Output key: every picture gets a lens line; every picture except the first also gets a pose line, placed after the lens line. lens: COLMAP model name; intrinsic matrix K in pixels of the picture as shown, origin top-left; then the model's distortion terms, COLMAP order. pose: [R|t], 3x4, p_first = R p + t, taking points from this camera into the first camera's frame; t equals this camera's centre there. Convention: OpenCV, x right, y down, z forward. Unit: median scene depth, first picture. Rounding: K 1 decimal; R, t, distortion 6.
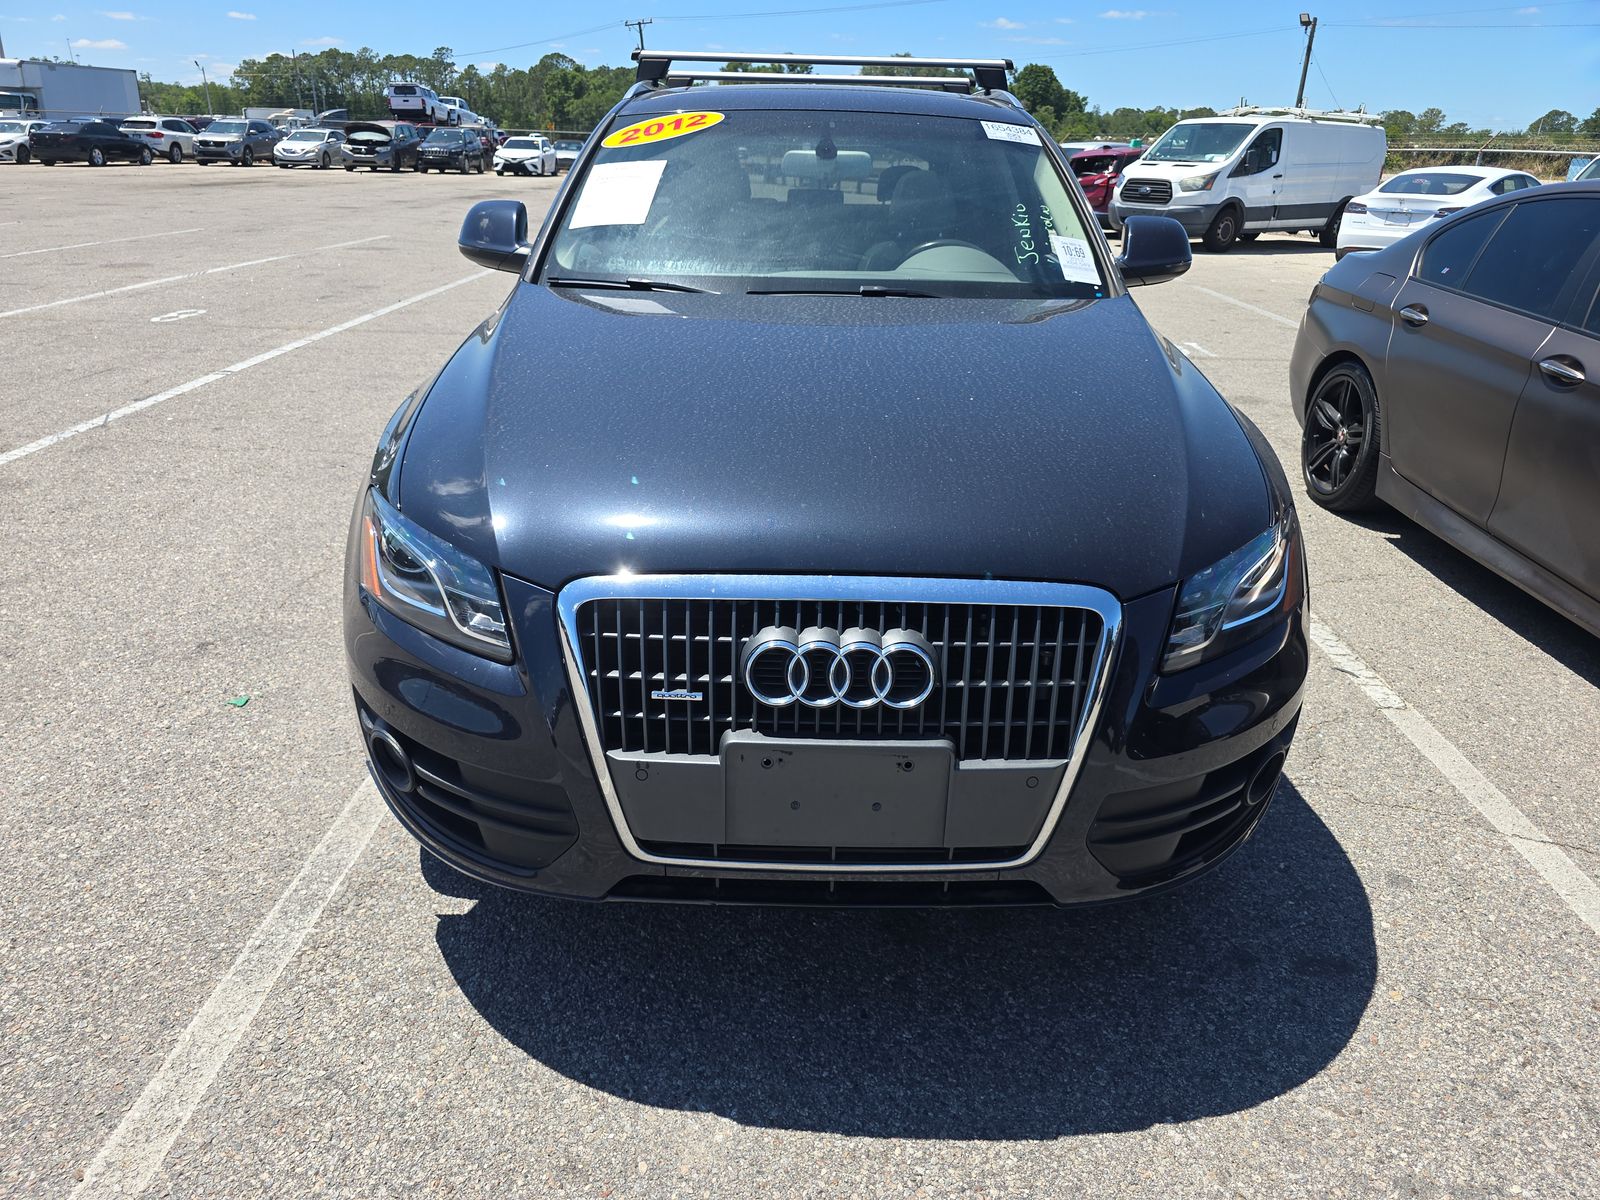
lens RADIAL K [[1112.1, 0, 803.5], [0, 1112.1, 589.9], [0, 0, 1]] dist [0.028728, -0.003728]
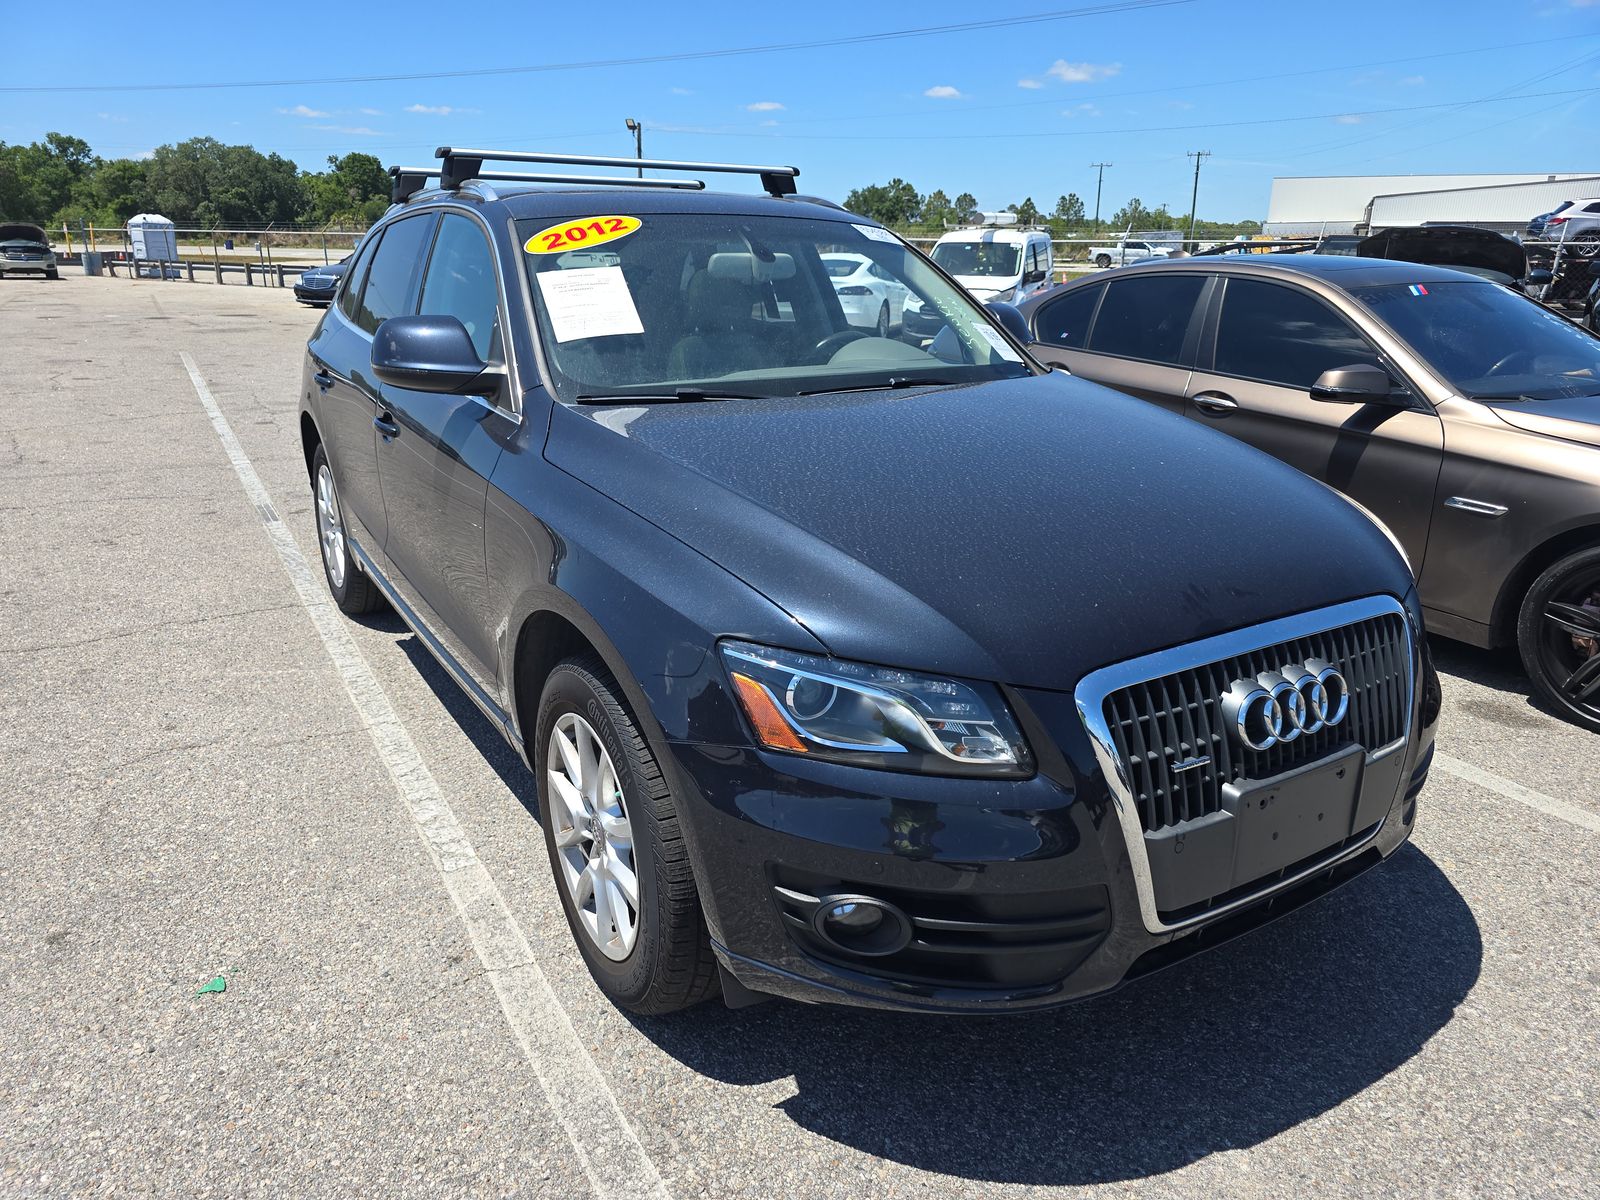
lens RADIAL K [[1096.0, 0, 812.0], [0, 1096.0, 603.9], [0, 0, 1]] dist [0.050042, -0.048192]
pose [[0.847611, -0.180526, 0.498965, -0.660695], [0.207479, 0.978238, 0.001476, -0.093910], [-0.488373, 0.102274, 0.866621, 0.180497]]
